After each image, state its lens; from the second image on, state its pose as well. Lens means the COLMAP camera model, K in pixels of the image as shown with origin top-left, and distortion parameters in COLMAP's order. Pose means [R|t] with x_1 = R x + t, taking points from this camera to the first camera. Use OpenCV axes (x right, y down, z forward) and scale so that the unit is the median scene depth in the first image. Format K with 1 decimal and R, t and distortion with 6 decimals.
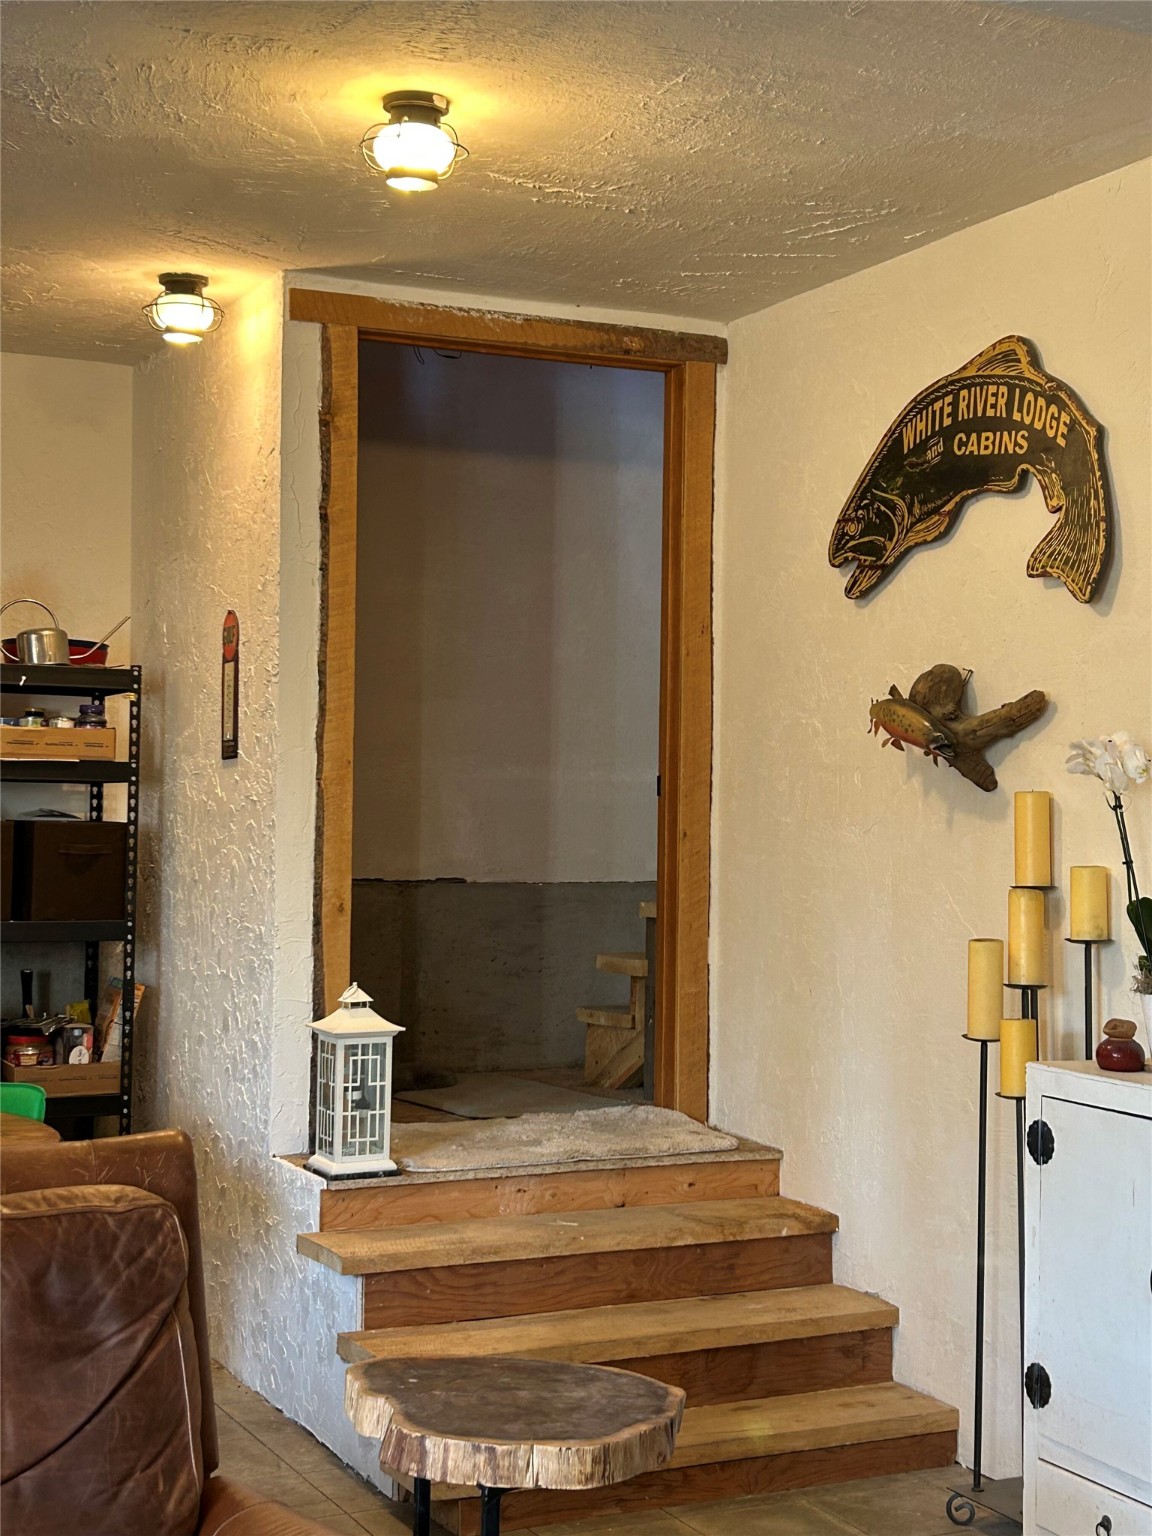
lens RADIAL K [[2234.0, 0, 576.0], [0, 2234.0, 769.8], [0, 0, 1]] dist [-0.001067, 0.000000]
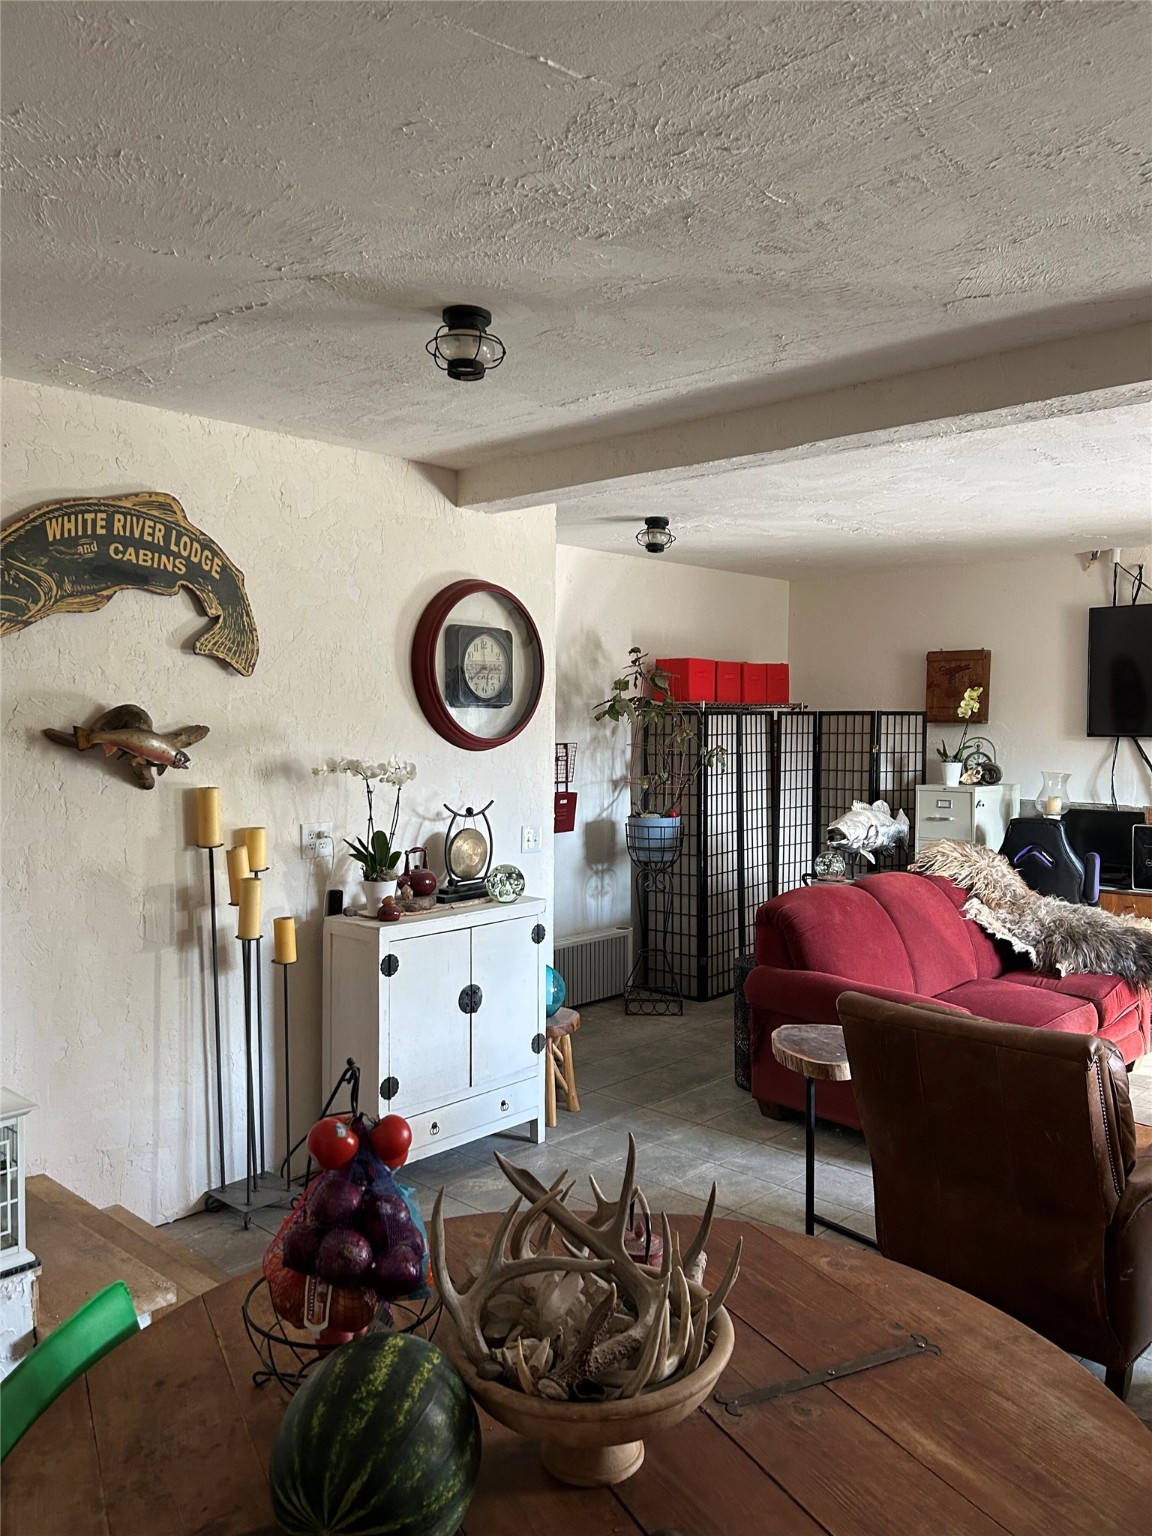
lens RADIAL K [[1152.4, 0, 565.8], [0, 1152.4, 760.3], [0, 0, 1]] dist [0.044827, -0.042057]
pose [[-0.349582, -0.052370, 0.935441, -0.653501], [-0.025437, 0.998599, 0.046400, -0.053422], [-0.936560, -0.007574, -0.350424, 1.007098]]
